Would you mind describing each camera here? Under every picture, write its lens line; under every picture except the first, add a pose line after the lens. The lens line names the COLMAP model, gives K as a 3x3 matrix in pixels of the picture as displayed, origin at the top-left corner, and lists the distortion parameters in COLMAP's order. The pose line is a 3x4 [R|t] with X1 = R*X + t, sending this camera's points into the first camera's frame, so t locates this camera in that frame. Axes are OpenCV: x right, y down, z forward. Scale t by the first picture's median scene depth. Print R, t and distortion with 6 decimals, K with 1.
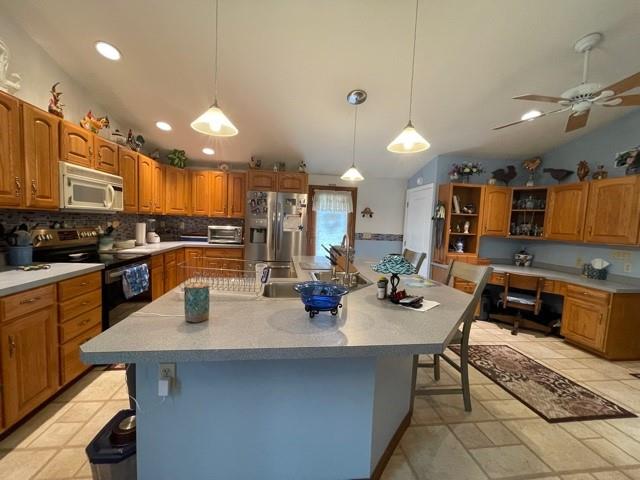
lens RADIAL K [[256.2, 0, 316.8], [0, 256.2, 240.5], [0, 0, 1]] dist [-0.003113, 0.000126]
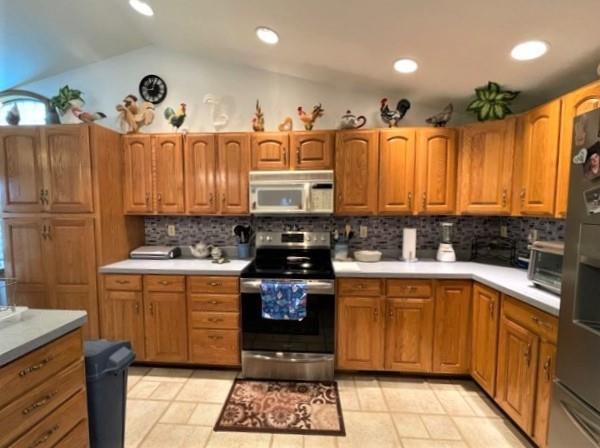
lens RADIAL K [[259.3, 0, 294.1], [0, 259.3, 227.0], [0, 0, 1]] dist [0.000183, 0.000329]
pose [[-0.193589, 0.029650, -0.980635, 0.071311], [-0.078609, 0.995861, 0.045628, -0.123980], [0.977928, 0.085920, -0.190457, 1.309041]]
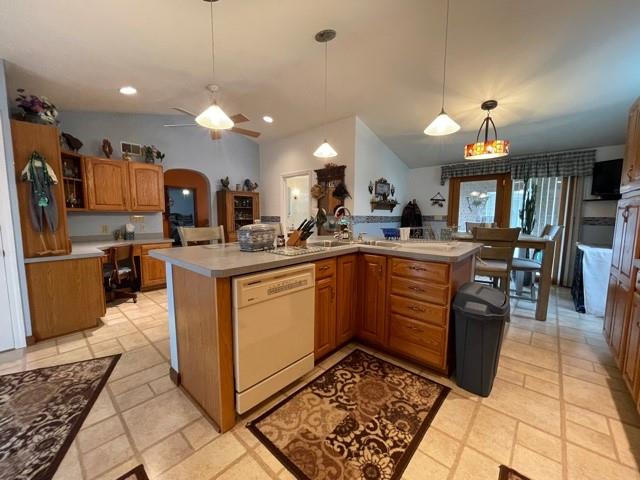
lens RADIAL K [[256.2, 0, 316.4], [0, 256.2, 239.2], [0, 0, 1]] dist [-0.003113, 0.000126]
pose [[-0.652902, -0.114339, 0.748763, -0.681620], [0.025857, 0.984600, 0.172898, -0.074592], [-0.757001, 0.132246, -0.639891, 1.574886]]
